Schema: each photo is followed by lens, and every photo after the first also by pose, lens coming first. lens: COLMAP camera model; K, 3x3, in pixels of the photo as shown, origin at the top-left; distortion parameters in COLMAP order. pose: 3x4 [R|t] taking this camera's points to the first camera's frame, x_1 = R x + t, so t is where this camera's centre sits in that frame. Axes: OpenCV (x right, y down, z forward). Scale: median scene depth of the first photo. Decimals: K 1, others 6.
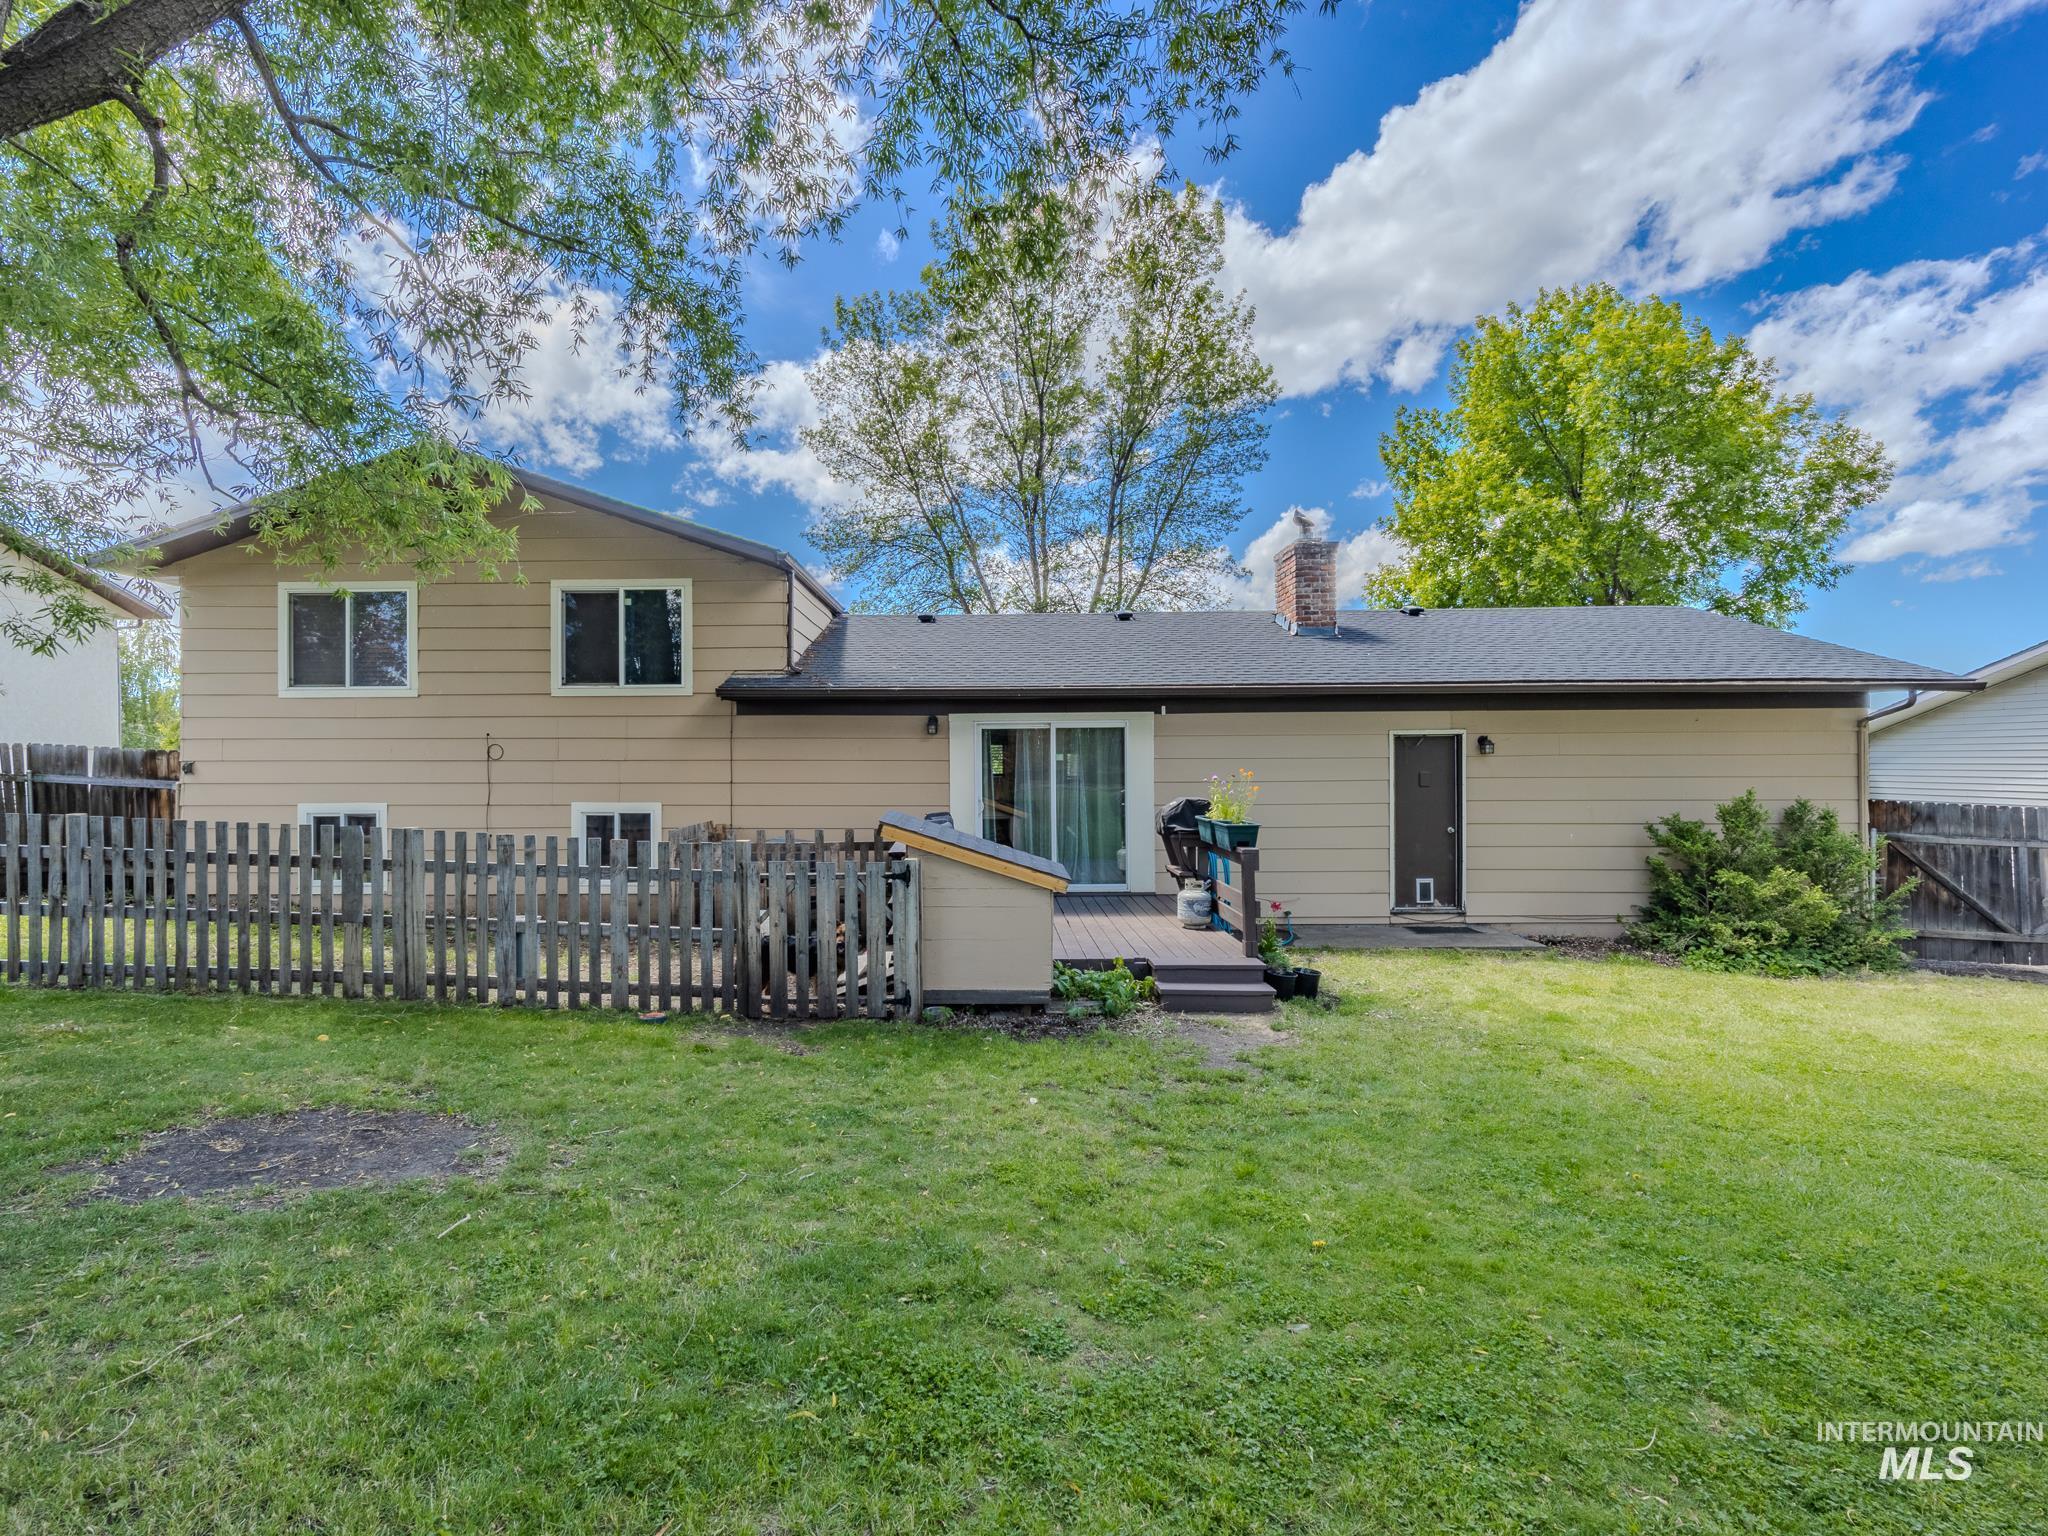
lens RADIAL K [[984.6, 0, 903.7], [0, 984.6, 761.5], [0, 0, 1]] dist [-0.003341, 0.007642]
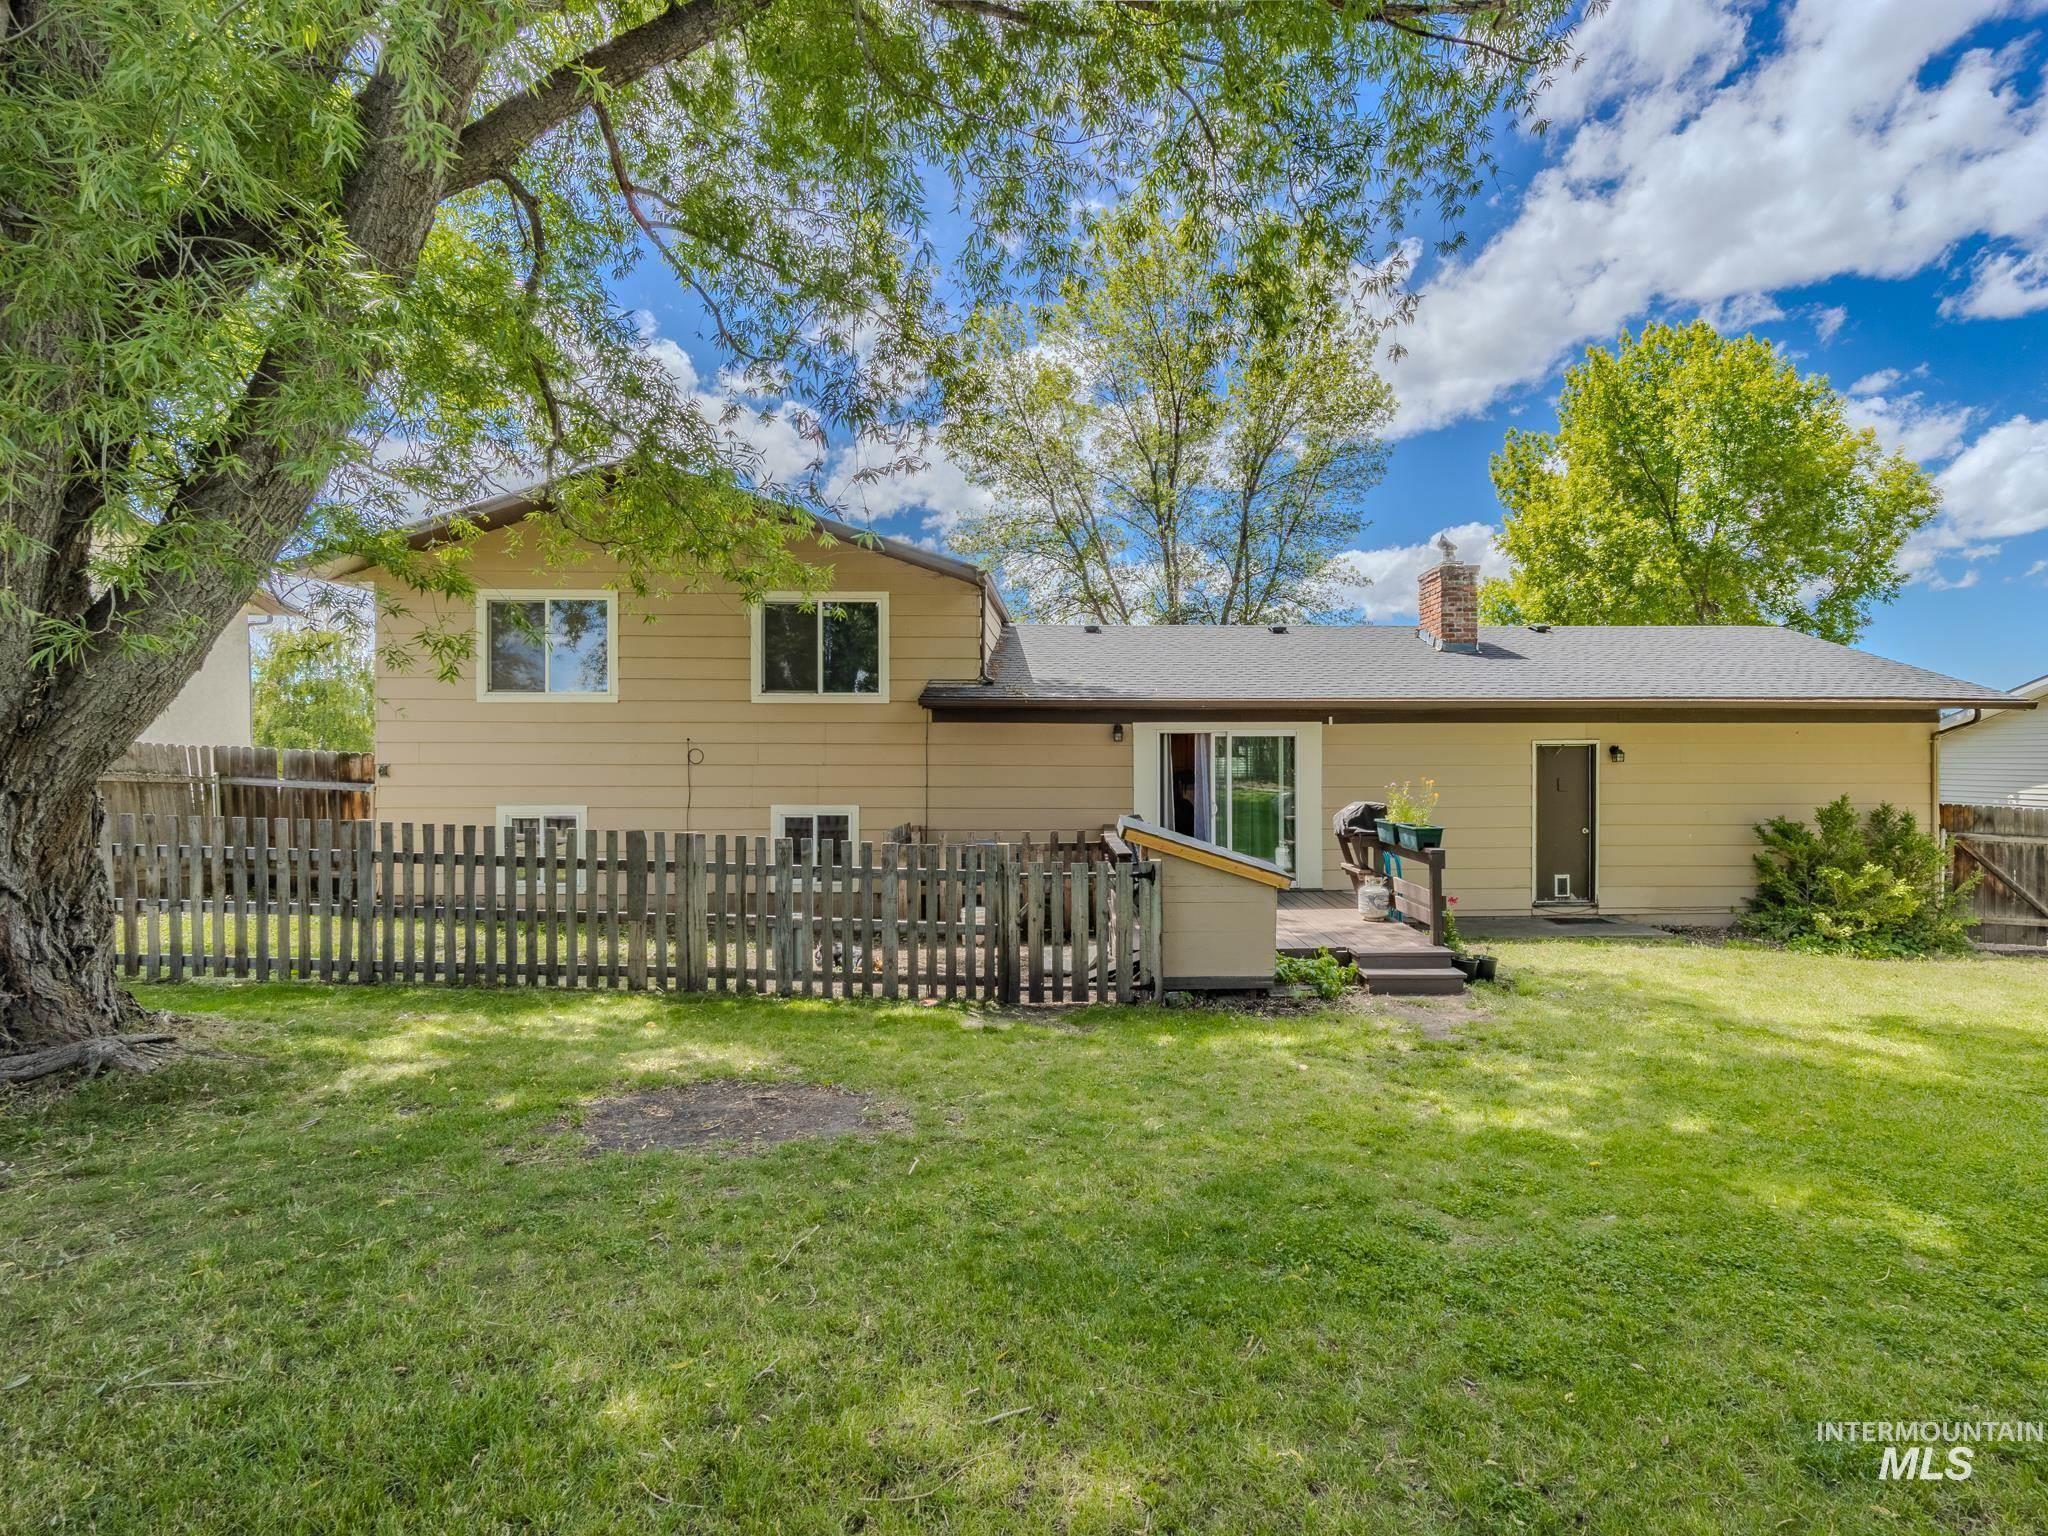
lens RADIAL K [[993.7, 0, 1054.2], [0, 993.7, 763.6], [0, 0, 1]] dist [-0.002310, 0.007271]
pose [[0.997747, 0.003208, 0.067014, -0.115716], [-0.003654, 0.999972, 0.006537, -0.010977], [-0.066991, -0.006768, 0.997731, -0.074371]]
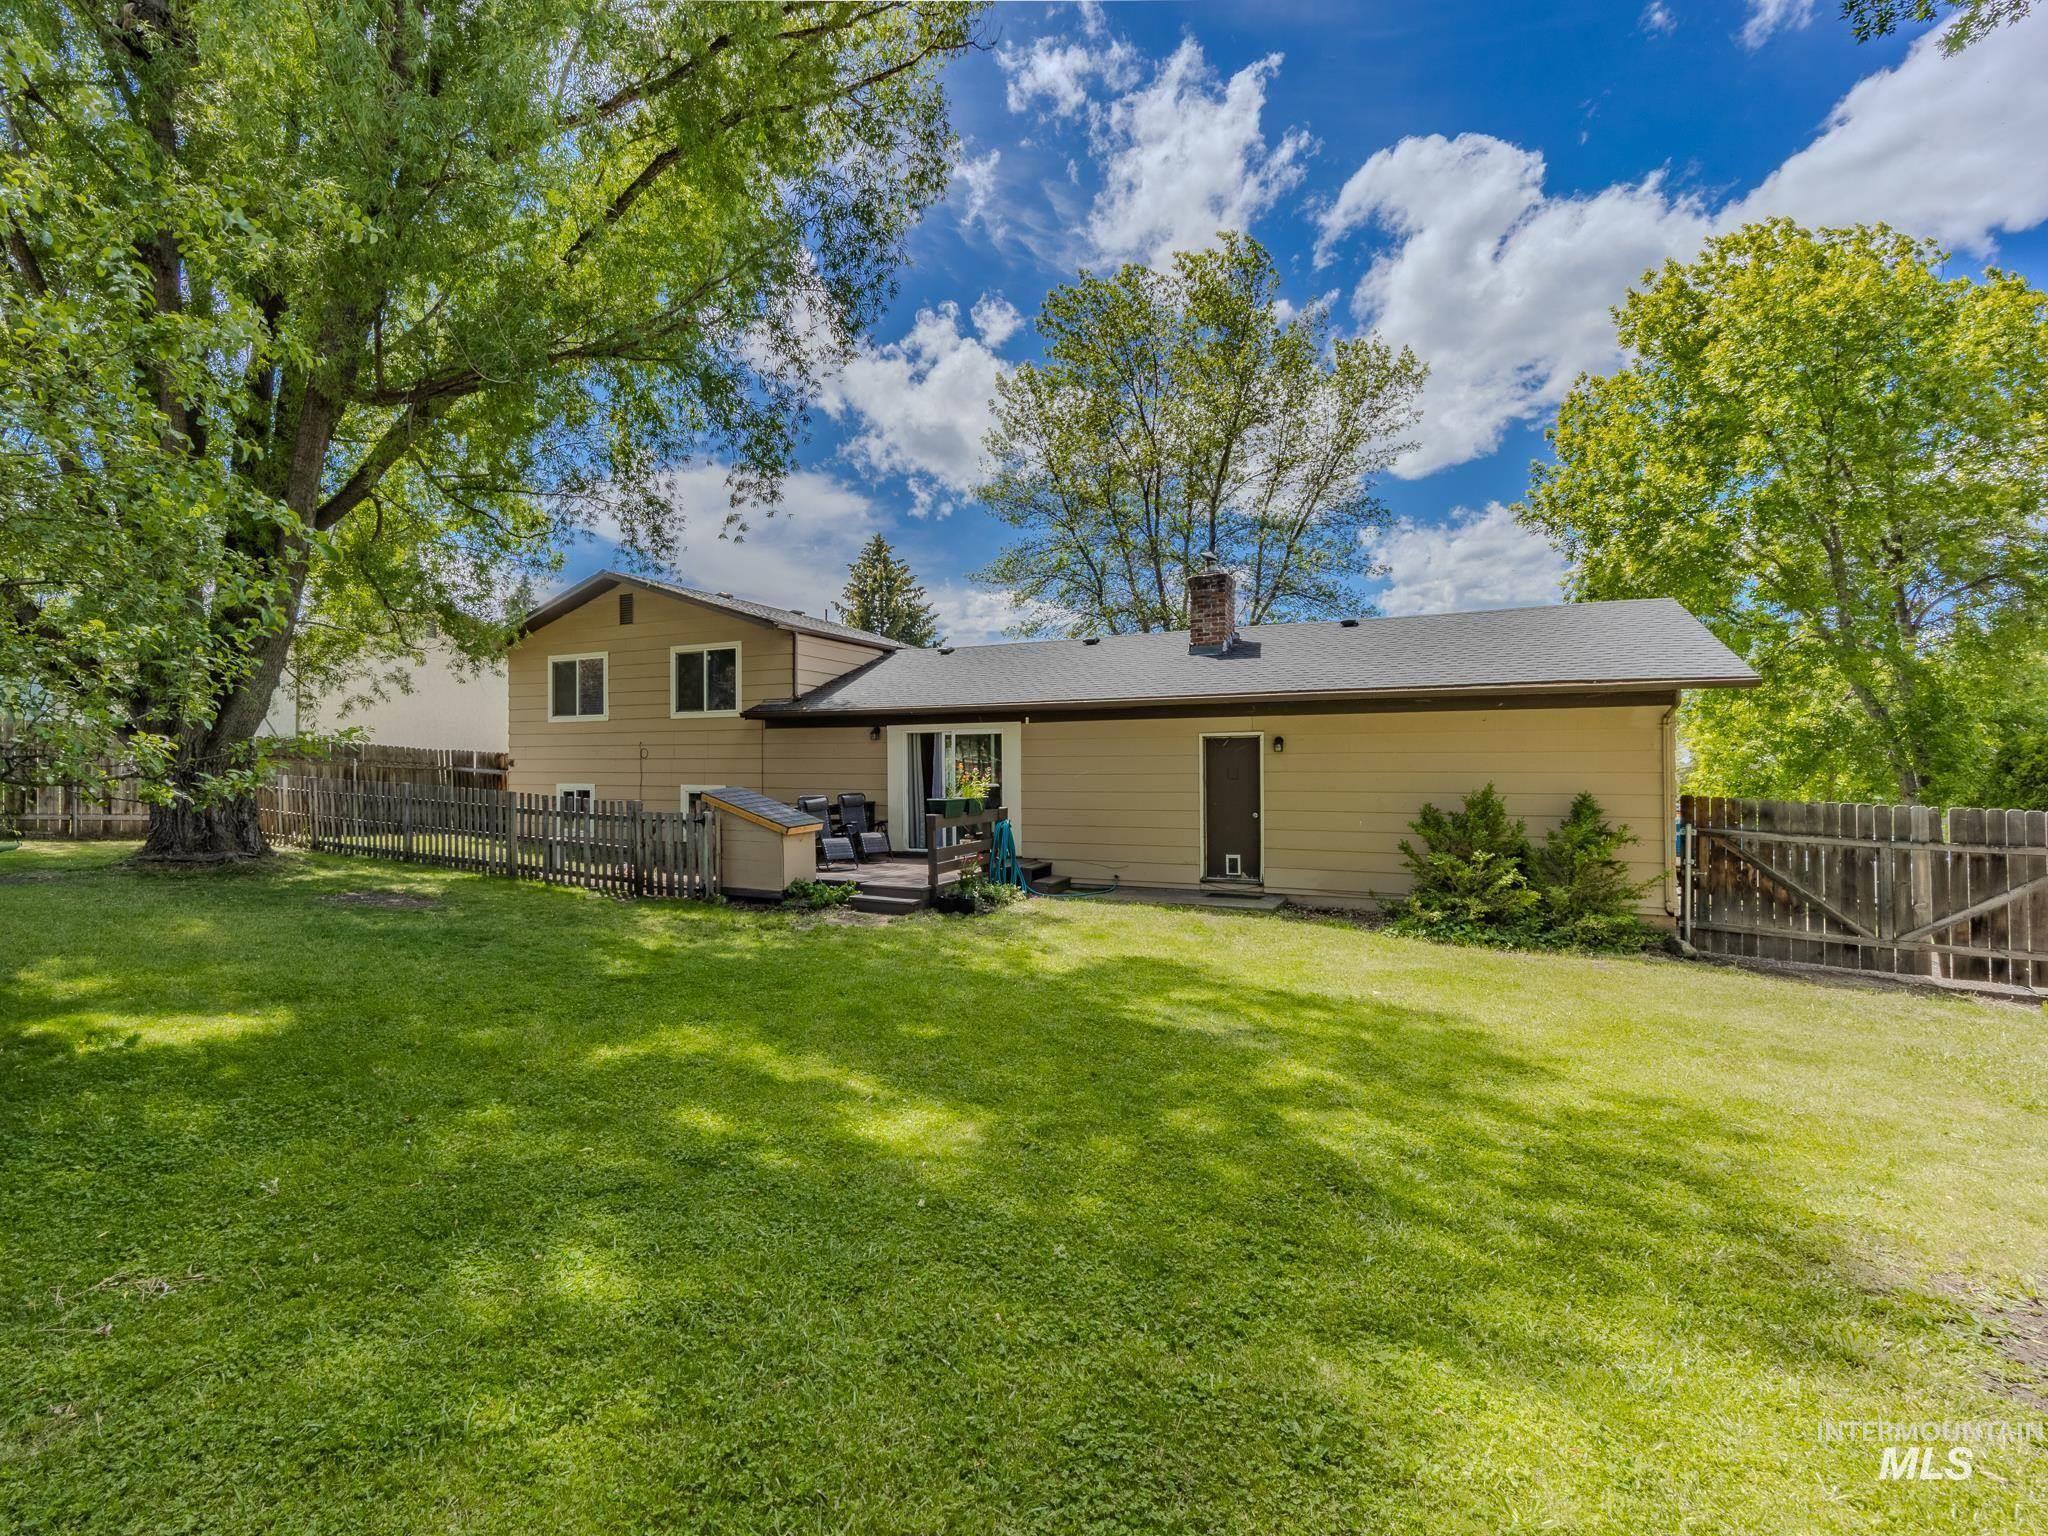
lens RADIAL K [[984.6, 0, 903.7], [0, 984.6, 761.5], [0, 0, 1]] dist [-0.003341, 0.007642]
pose [[0.889613, 0.000452, -0.456714, 0.730259], [-0.002397, 0.999990, -0.003680, 0.009372], [0.456708, 0.004368, 0.889606, -0.271057]]
